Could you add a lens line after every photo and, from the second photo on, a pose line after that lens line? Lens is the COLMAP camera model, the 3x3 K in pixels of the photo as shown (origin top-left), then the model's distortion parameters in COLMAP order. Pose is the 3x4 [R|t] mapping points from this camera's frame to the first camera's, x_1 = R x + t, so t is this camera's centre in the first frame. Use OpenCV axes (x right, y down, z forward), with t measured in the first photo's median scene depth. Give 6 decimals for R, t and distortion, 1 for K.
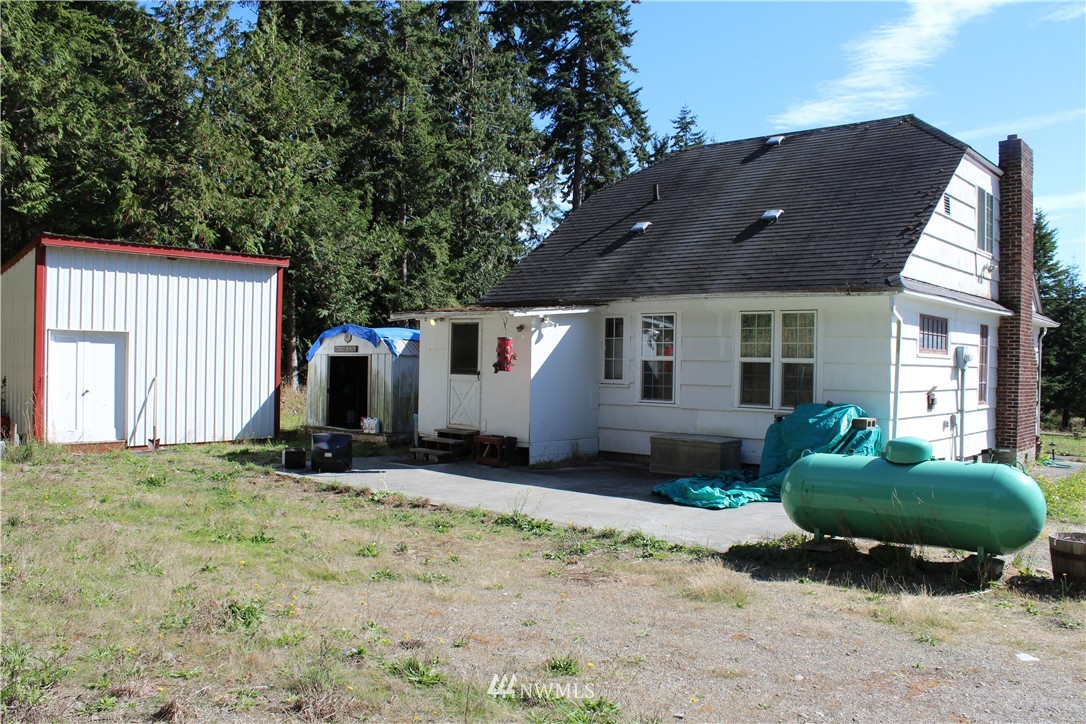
lens RADIAL K [[925.7, 0, 542.5], [0, 925.7, 362.1], [0, 0, 1]] dist [-0.136208, 0.106930]
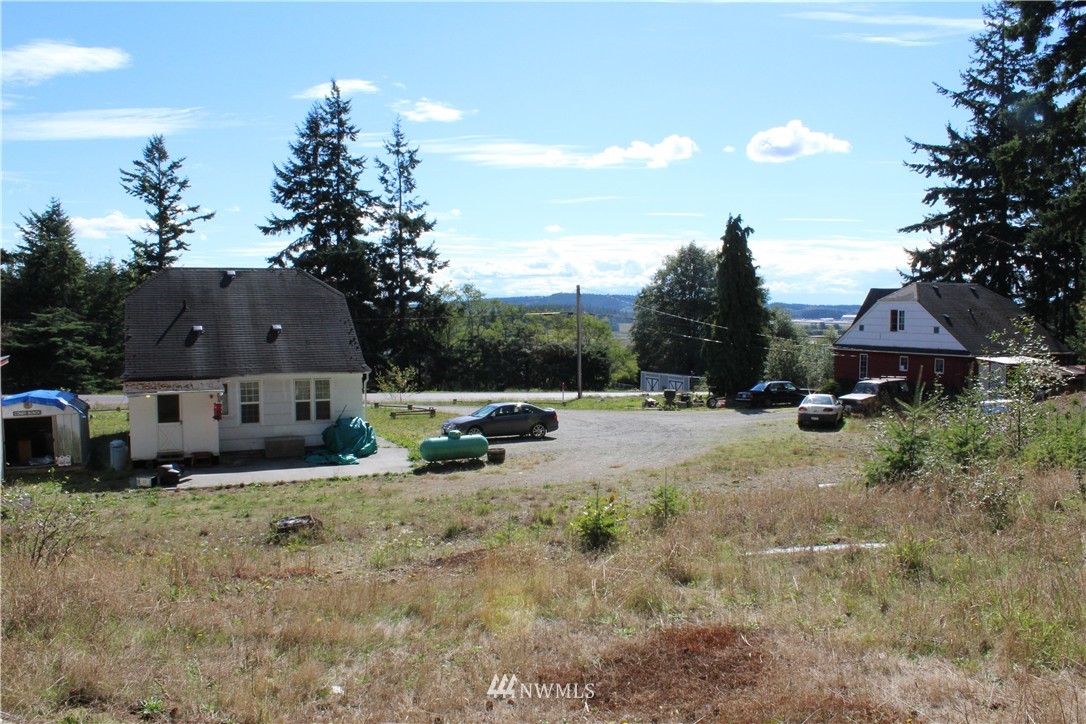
lens RADIAL K [[925.7, 0, 543.1], [0, 925.7, 362.9], [0, 0, 1]] dist [-0.136208, 0.106930]
pose [[0.444482, -0.078070, 0.892379, -1.479597], [0.014501, 0.996692, 0.079974, -0.261276], [-0.895670, -0.022607, 0.444144, -0.522398]]
